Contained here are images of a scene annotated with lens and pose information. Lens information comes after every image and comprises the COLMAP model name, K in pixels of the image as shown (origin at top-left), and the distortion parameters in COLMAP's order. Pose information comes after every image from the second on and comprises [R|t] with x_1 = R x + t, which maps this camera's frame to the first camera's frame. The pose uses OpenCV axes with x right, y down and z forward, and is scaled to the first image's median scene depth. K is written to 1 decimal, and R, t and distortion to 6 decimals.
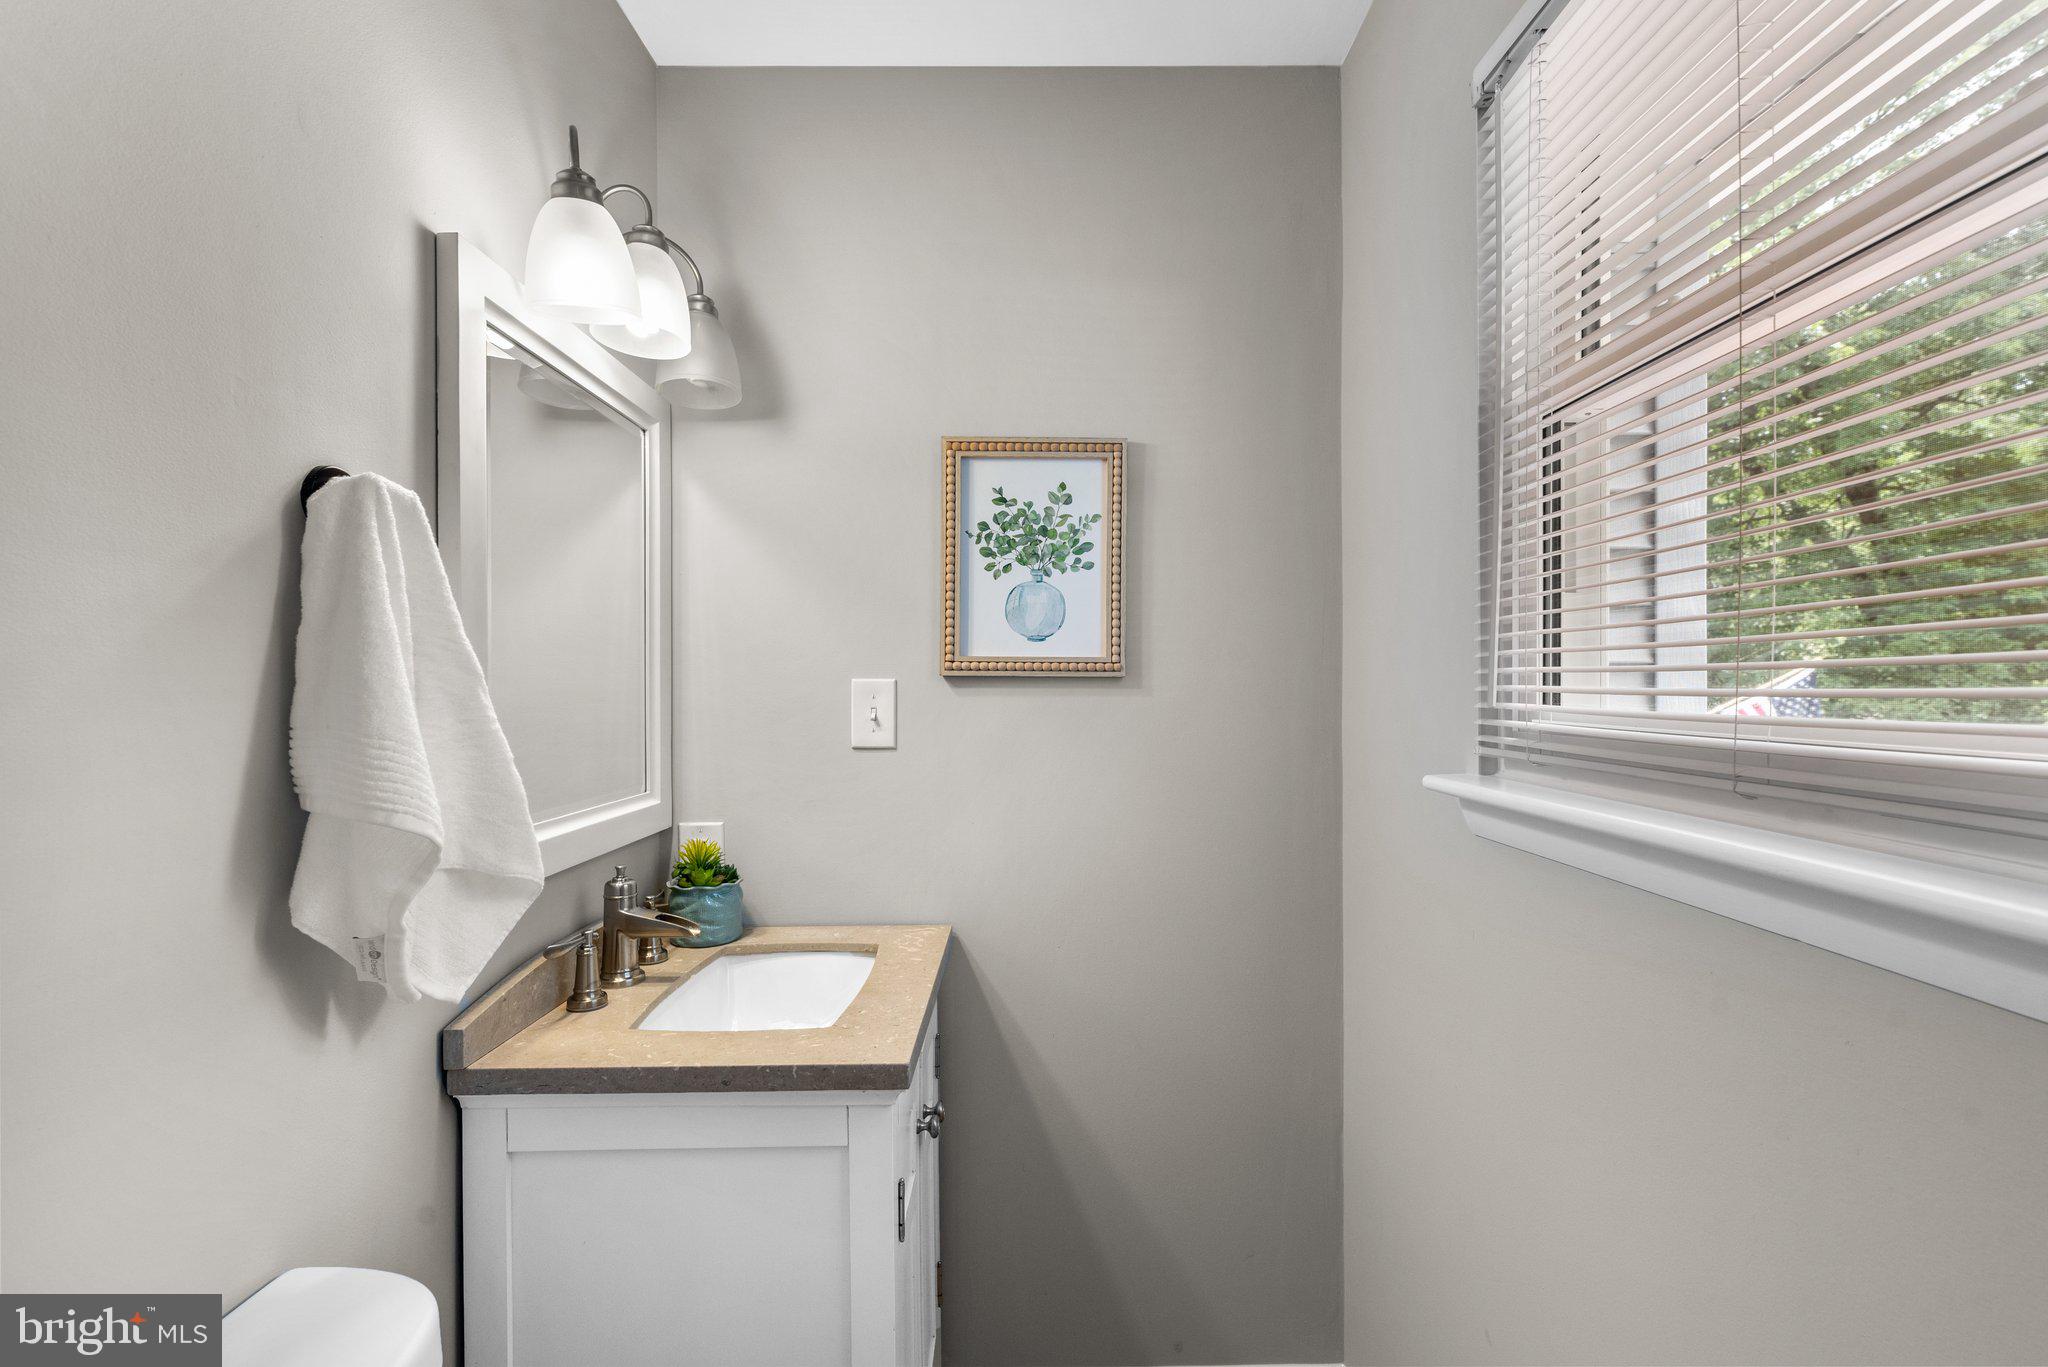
lens RADIAL K [[921.7, 0, 1023.4], [0, 921.7, 692.0], [0, 0, 1]] dist [0.002490, -0.000349]
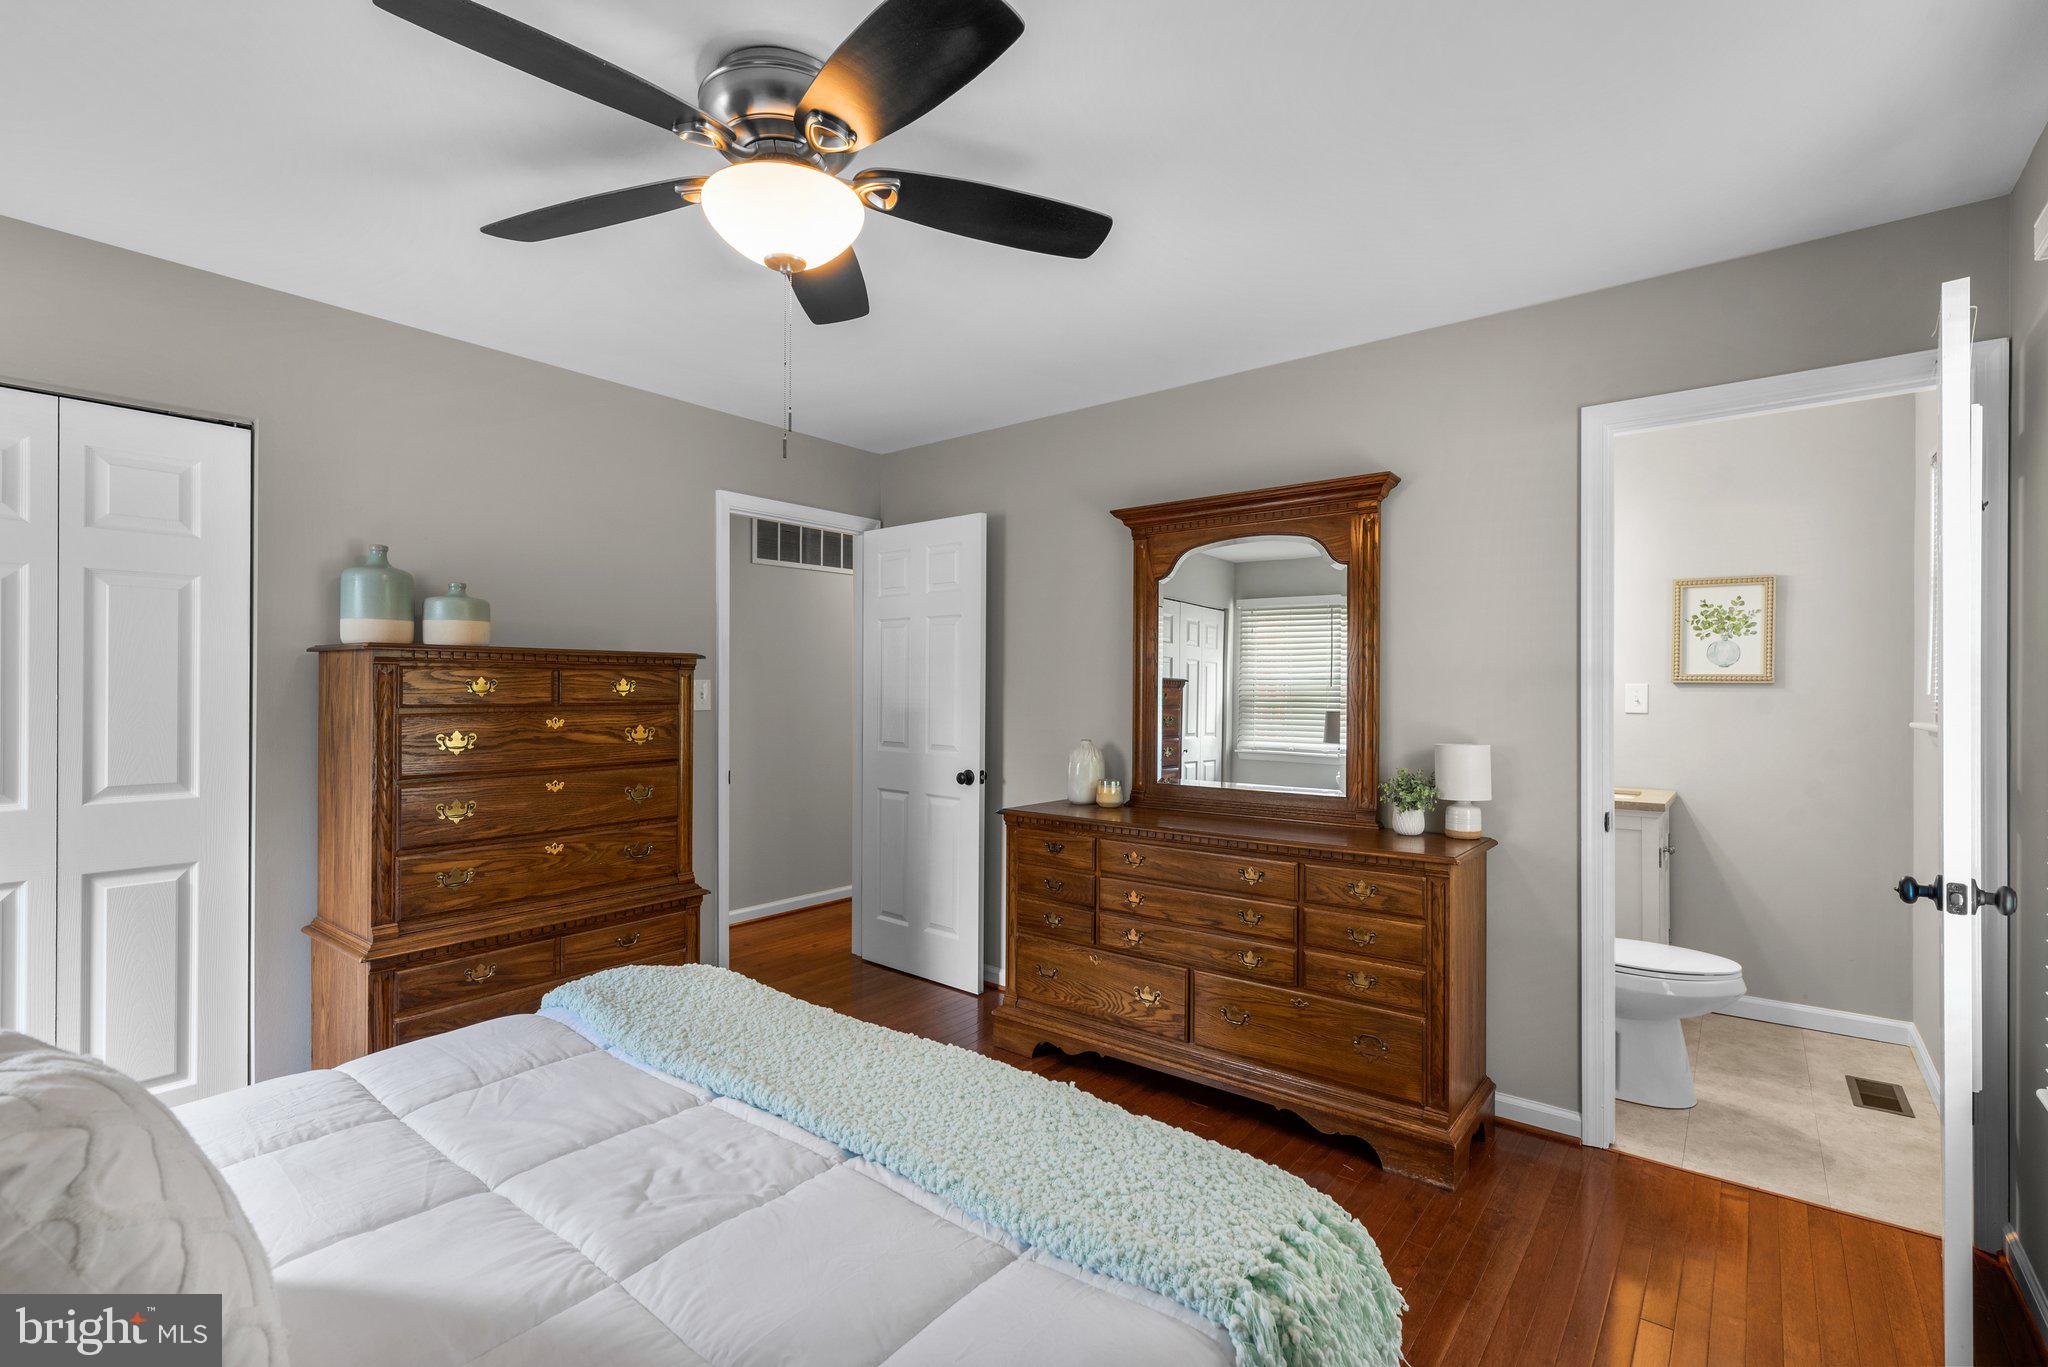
lens RADIAL K [[921.7, 0, 1006.8], [0, 921.7, 696.6], [0, 0, 1]] dist [0.002490, -0.000349]
pose [[0.755067, 0.009952, -0.655572, 0.170348], [-0.006131, 0.999948, 0.008118, 0.009122], [0.655619, -0.002110, 0.755089, -1.845459]]
